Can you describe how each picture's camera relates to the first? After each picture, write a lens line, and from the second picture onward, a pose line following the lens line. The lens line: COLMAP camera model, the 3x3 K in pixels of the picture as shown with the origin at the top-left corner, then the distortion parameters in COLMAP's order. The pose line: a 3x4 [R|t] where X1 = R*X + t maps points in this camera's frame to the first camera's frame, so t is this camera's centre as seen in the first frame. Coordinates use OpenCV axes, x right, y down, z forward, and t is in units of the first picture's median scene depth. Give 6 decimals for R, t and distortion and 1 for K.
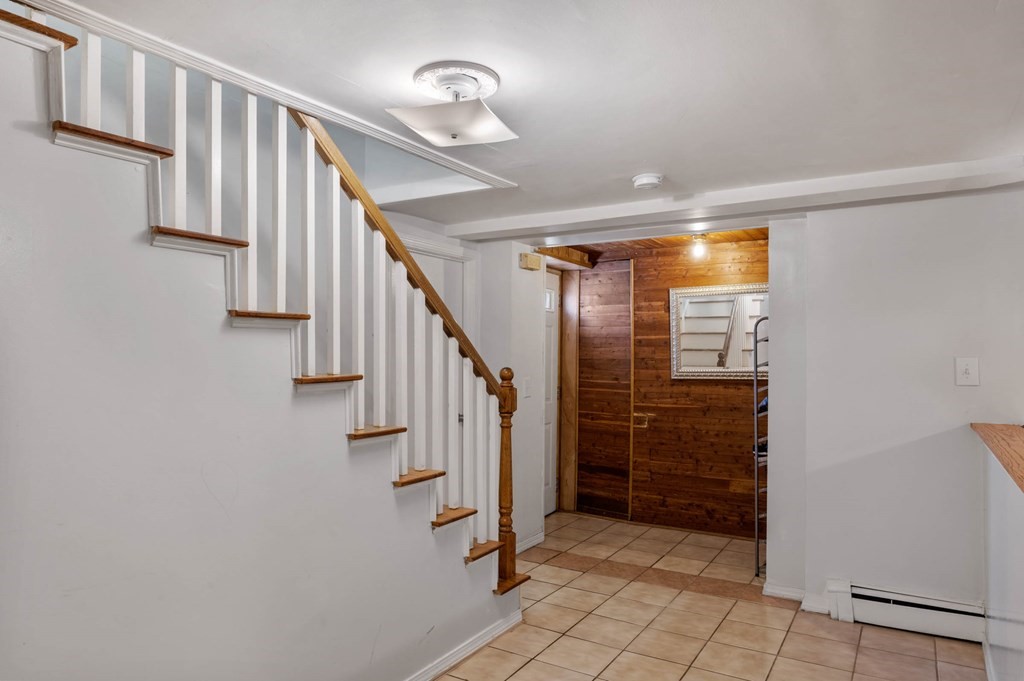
lens RADIAL K [[659.6, 0, 516.7], [0, 659.6, 350.8], [0, 0, 1]] dist [0.000242, -0.000001]
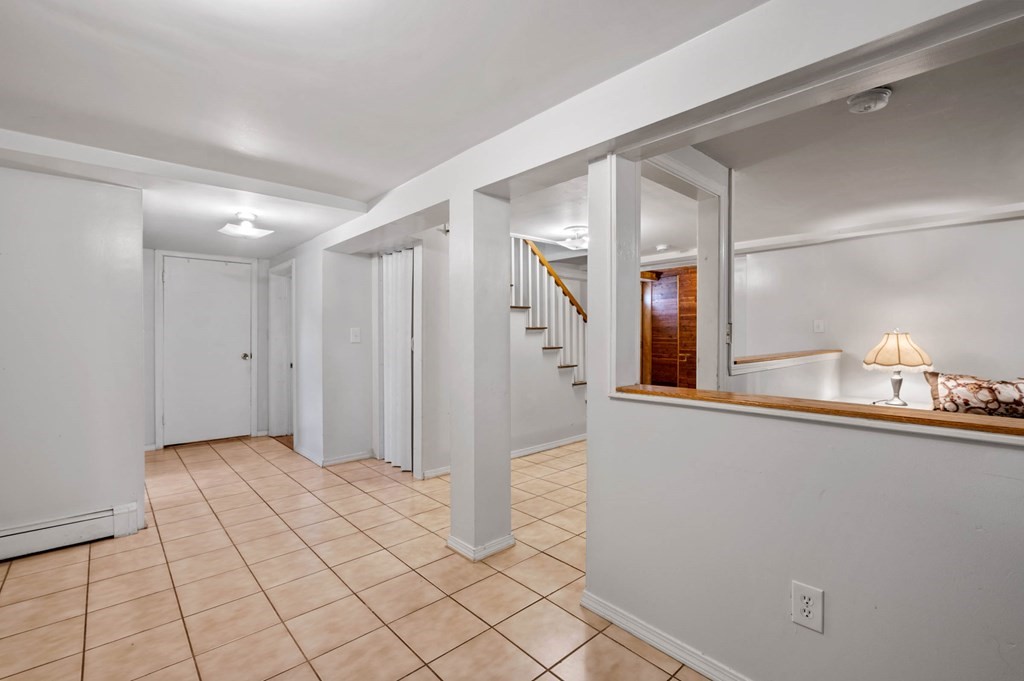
lens RADIAL K [[455.8, 0, 506.7], [0, 455.8, 334.7], [0, 0, 1]] dist [-0.011139, -0.000988]
pose [[0.956210, -0.005912, -0.292623, 0.086047], [0.007565, 0.999961, 0.004516, 0.028225], [0.292585, -0.006532, 0.956217, -0.457163]]
